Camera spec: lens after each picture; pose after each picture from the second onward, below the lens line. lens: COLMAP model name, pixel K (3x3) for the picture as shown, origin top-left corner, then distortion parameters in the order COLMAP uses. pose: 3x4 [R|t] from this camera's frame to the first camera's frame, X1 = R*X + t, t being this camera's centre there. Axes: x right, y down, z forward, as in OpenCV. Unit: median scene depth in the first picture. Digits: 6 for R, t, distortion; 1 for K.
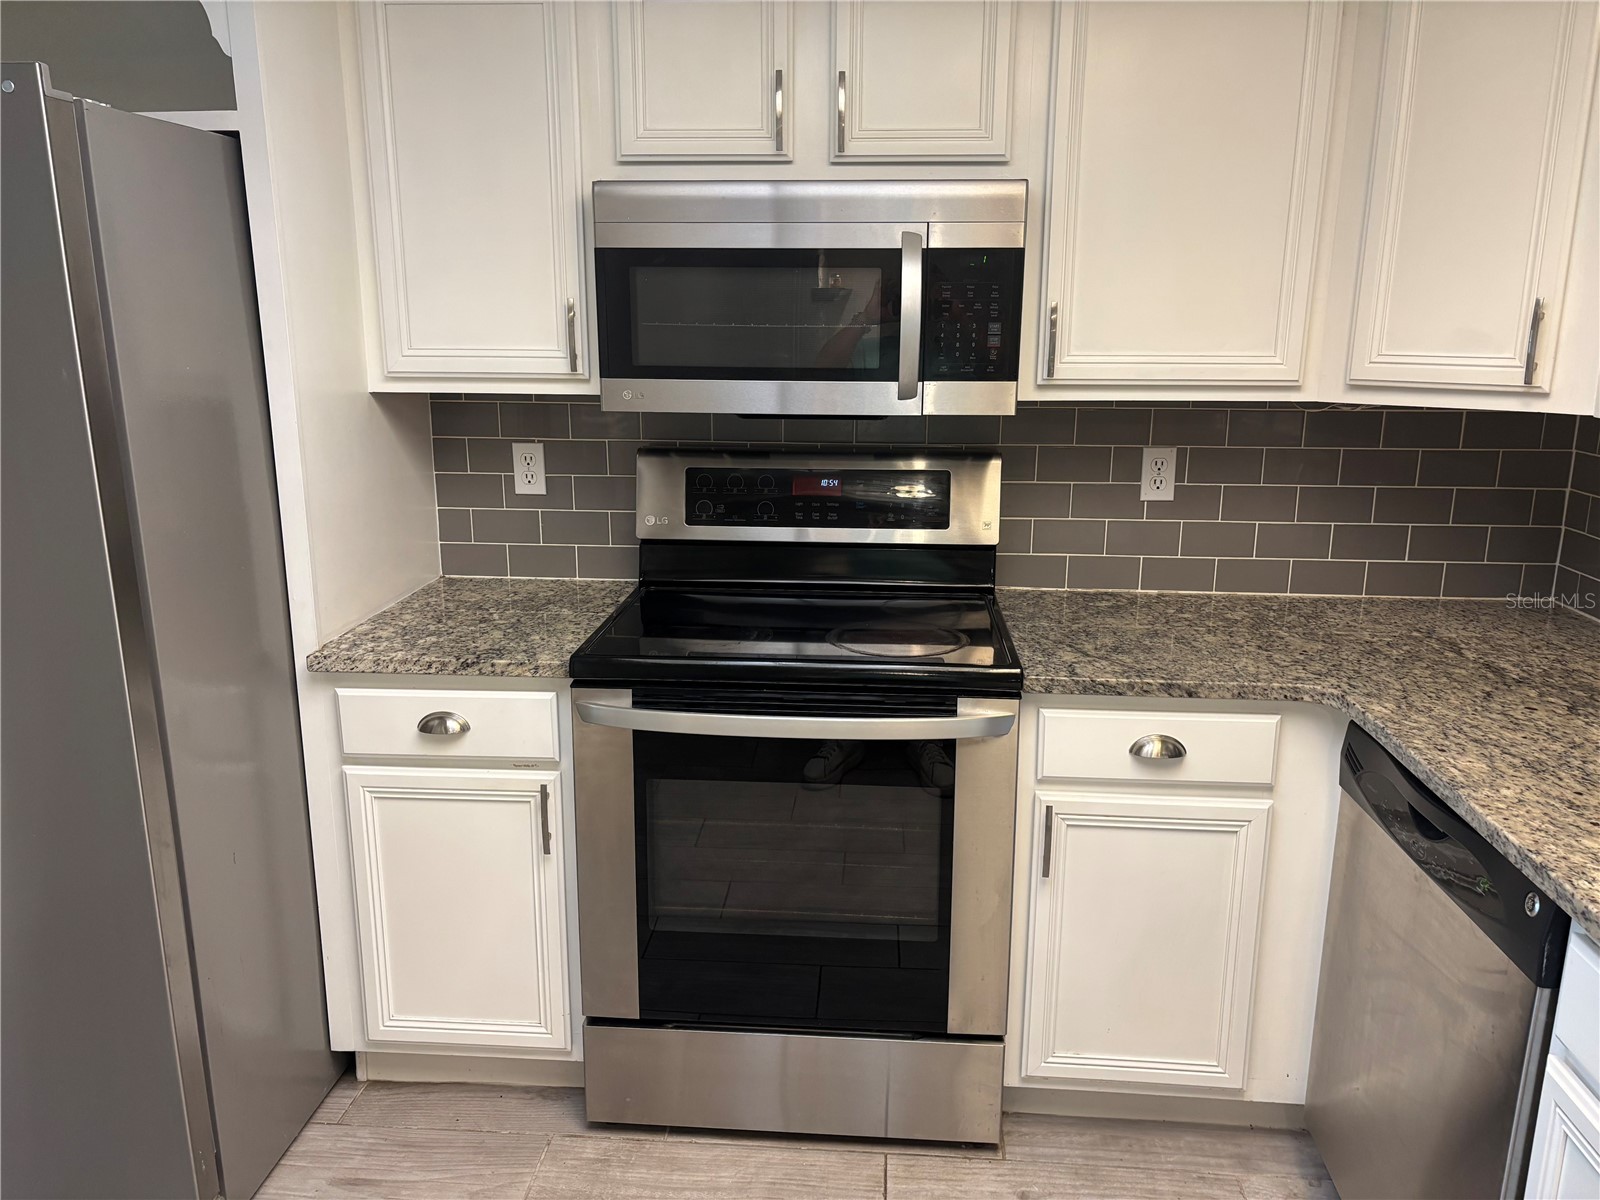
lens RADIAL K [[1206.6, 0, 789.5], [0, 1206.6, 590.1], [0, 0, 1]] dist [0.042347, -0.043697]
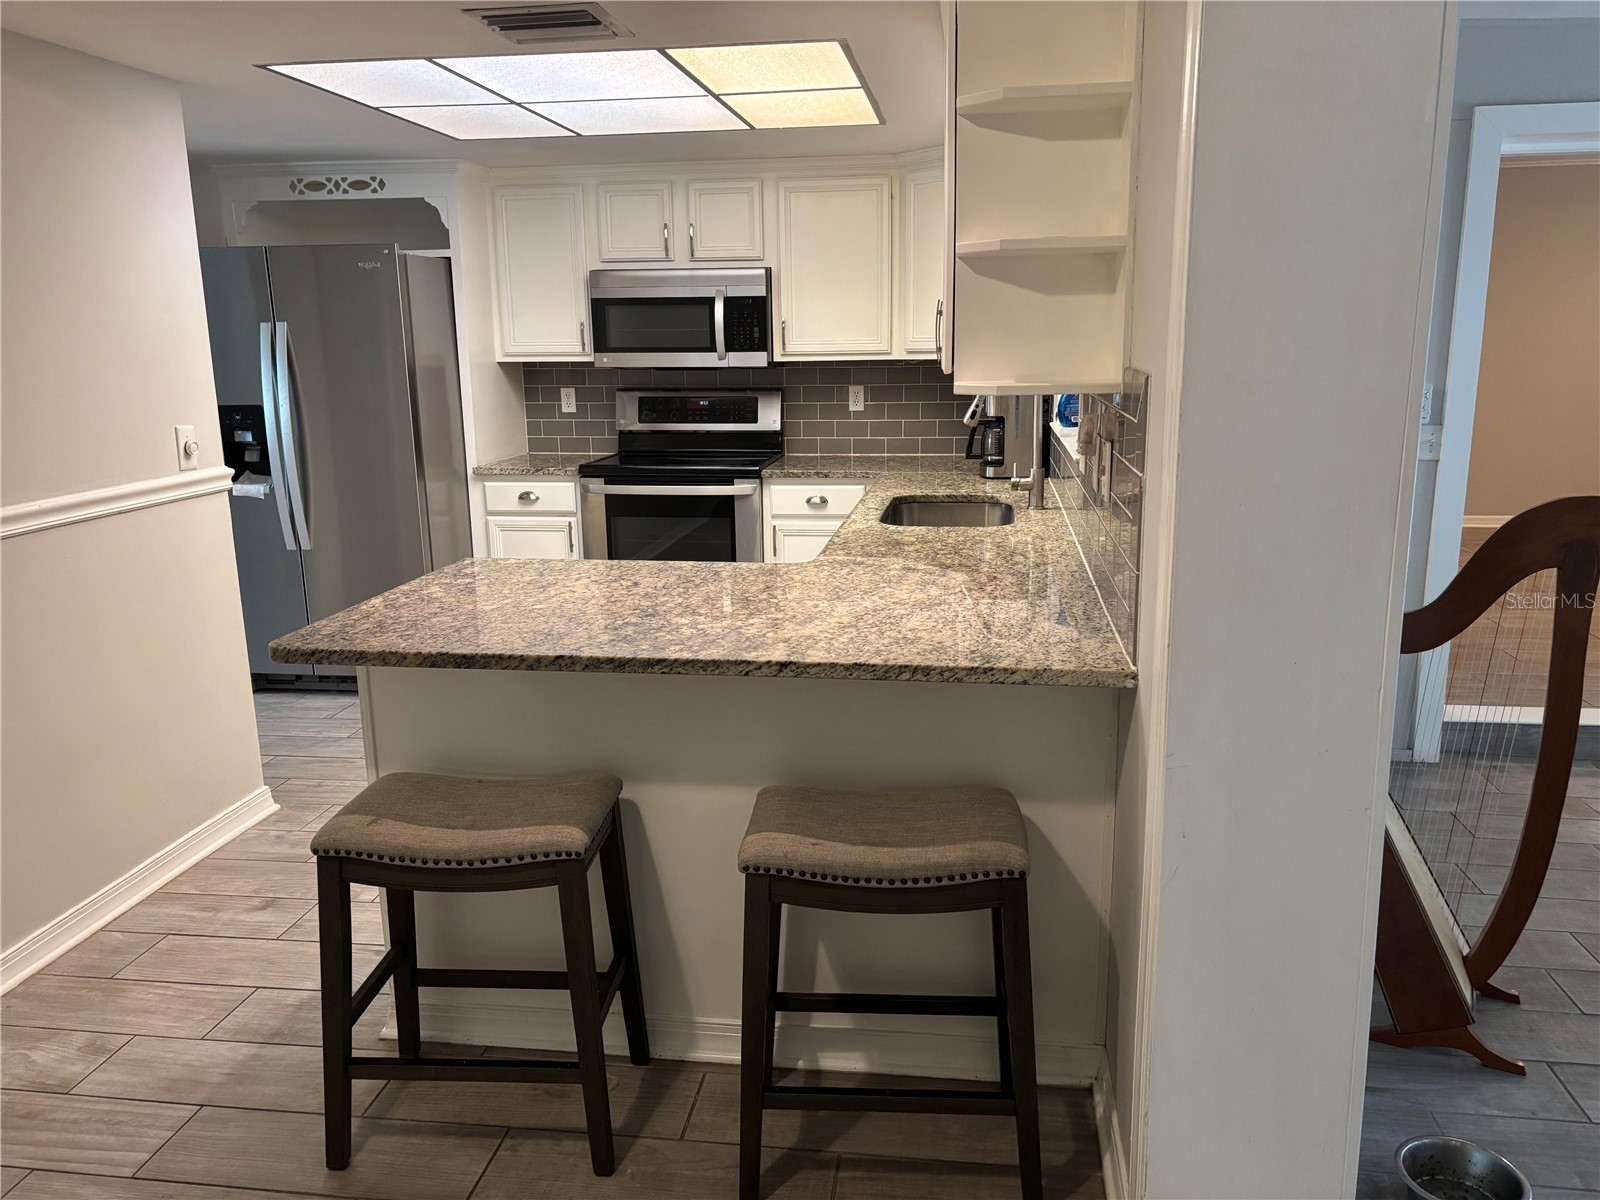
lens RADIAL K [[1206.6, 0, 815.3], [0, 1206.6, 605.6], [0, 0, 1]] dist [0.042347, -0.043697]
pose [[0.998703, -0.002327, -0.050868, 0.400850], [0.001954, 0.999971, -0.007387, 0.341459], [0.050884, 0.007278, 0.998678, -1.355686]]
